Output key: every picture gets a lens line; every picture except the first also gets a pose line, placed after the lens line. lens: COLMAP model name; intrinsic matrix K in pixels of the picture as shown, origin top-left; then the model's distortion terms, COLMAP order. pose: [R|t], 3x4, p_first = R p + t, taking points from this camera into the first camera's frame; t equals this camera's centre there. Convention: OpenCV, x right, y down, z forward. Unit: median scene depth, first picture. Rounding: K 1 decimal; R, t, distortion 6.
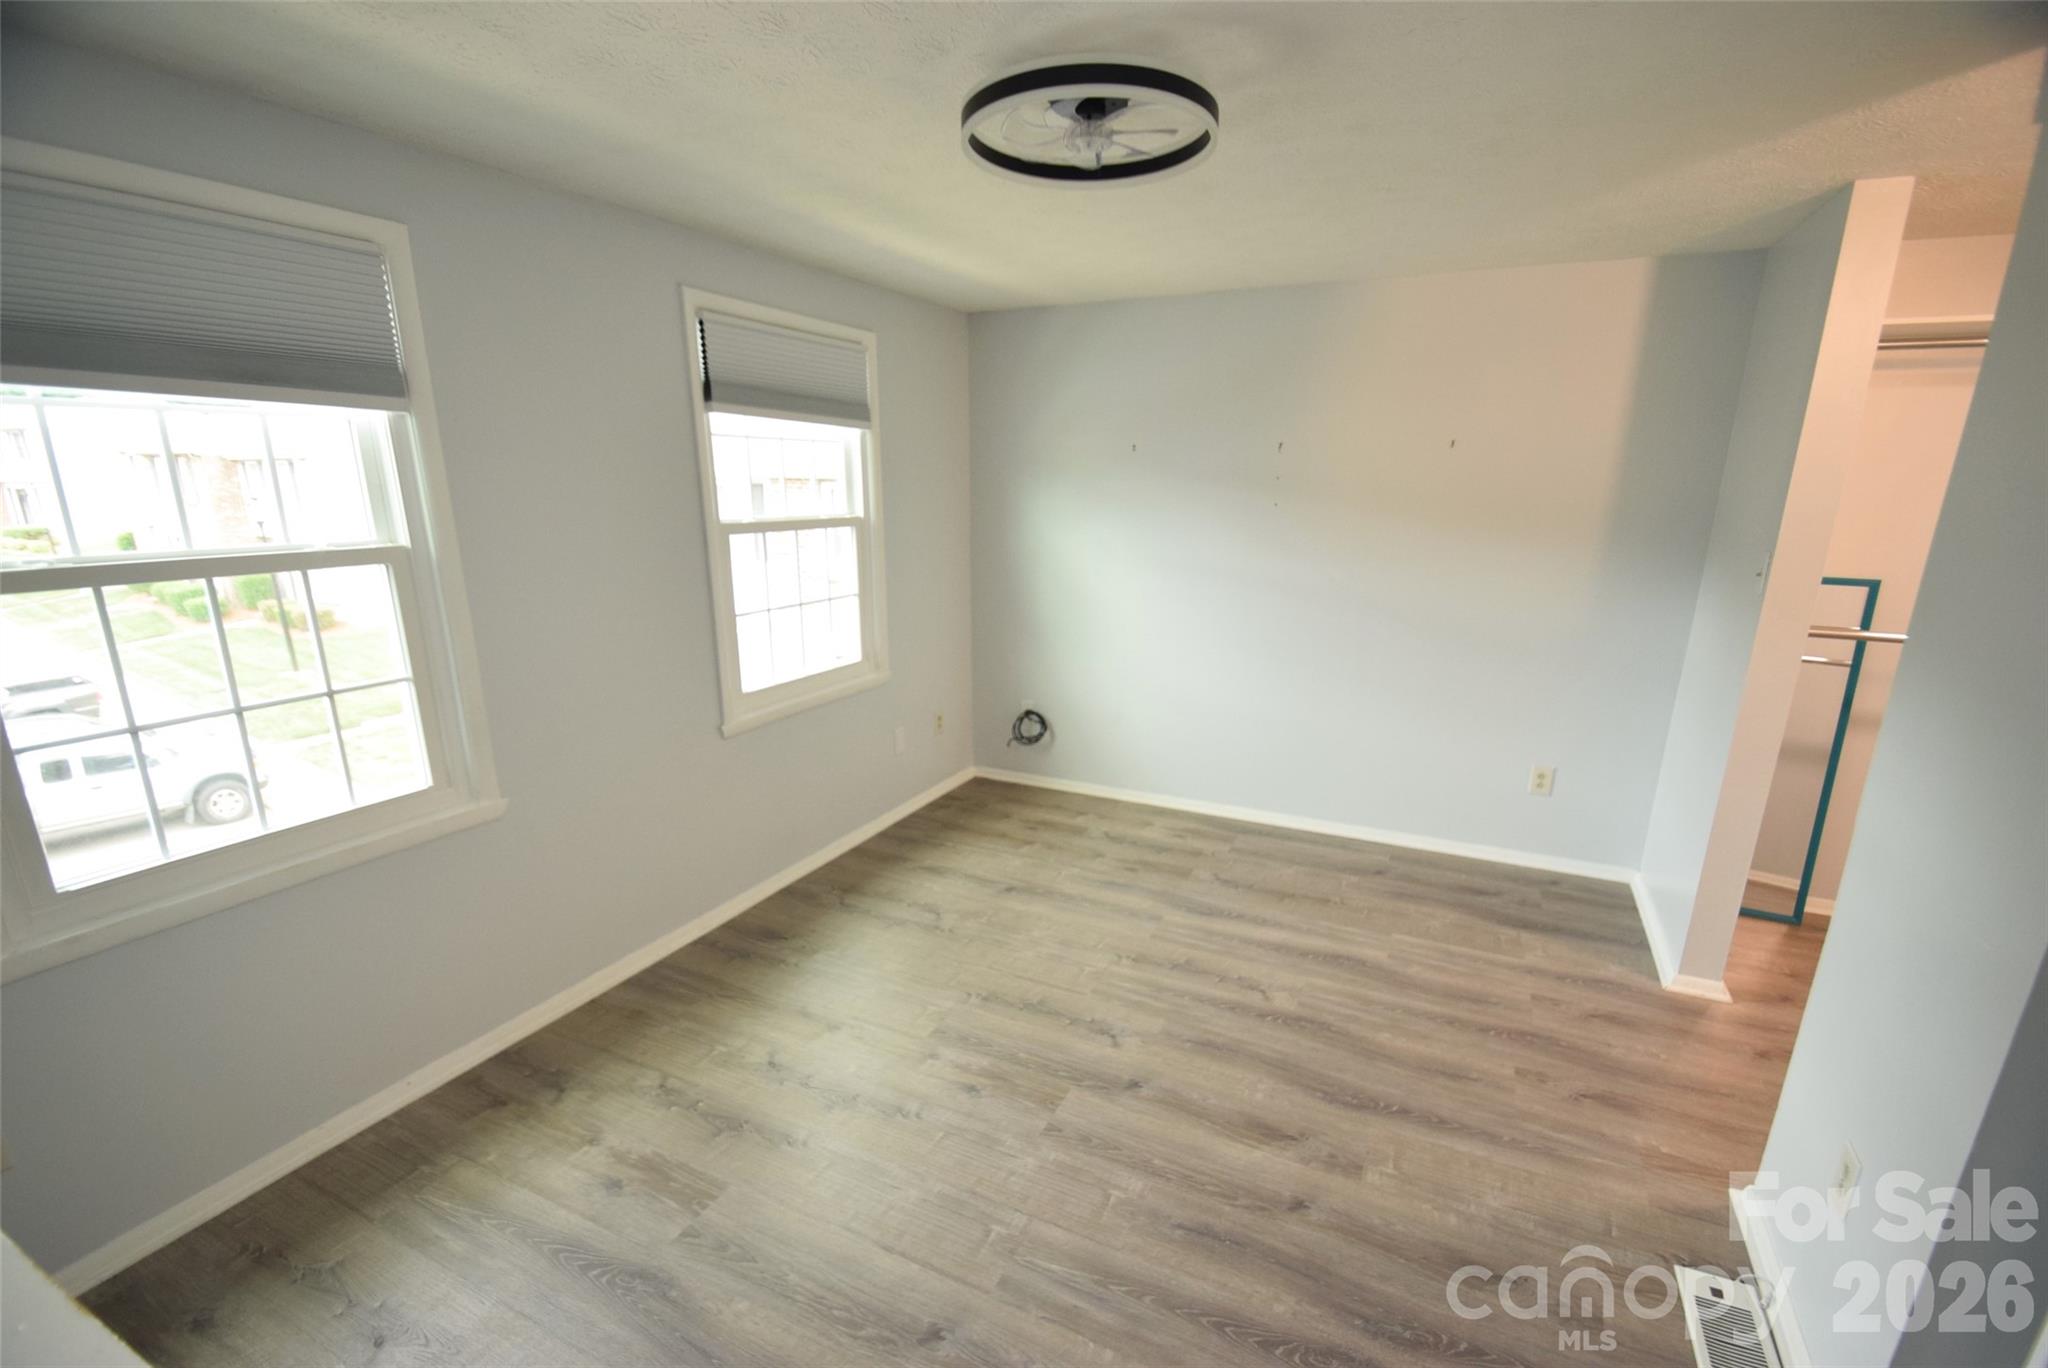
lens RADIAL K [[906.4, 0, 1025.0], [0, 906.4, 735.5], [0, 0, 1]] dist [0.003859, -0.000352]
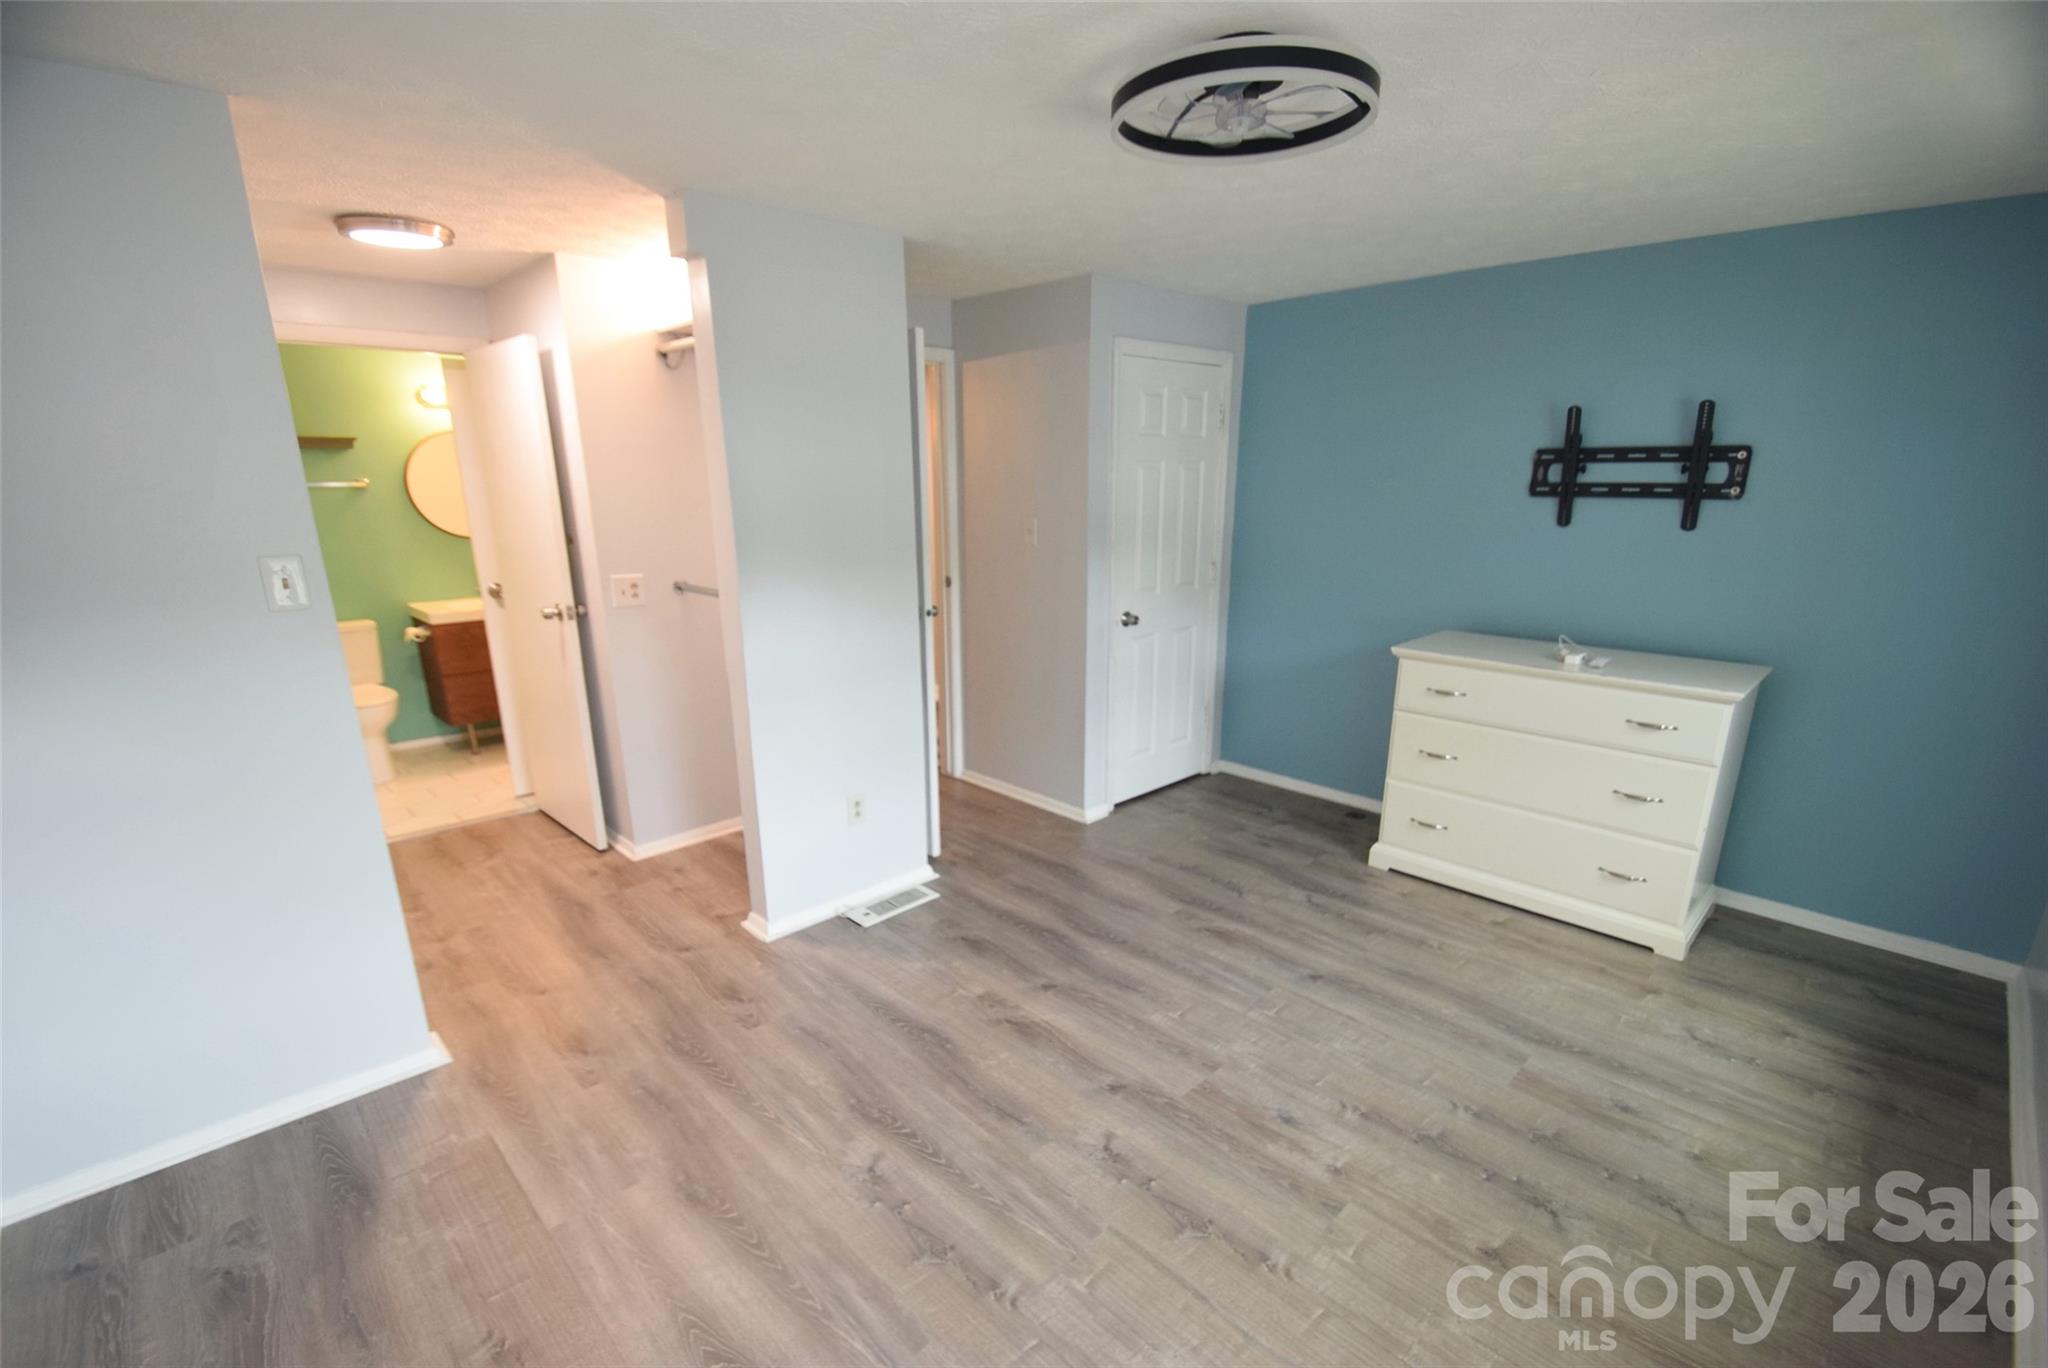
lens RADIAL K [[906.4, 0, 1025.0], [0, 906.4, 735.5], [0, 0, 1]] dist [0.003859, -0.000352]
pose [[-0.941404, -0.094797, 0.323684, -0.054421], [0.091195, 0.852401, 0.514874, -0.355527], [-0.324717, 0.514223, -0.793809, 1.270505]]
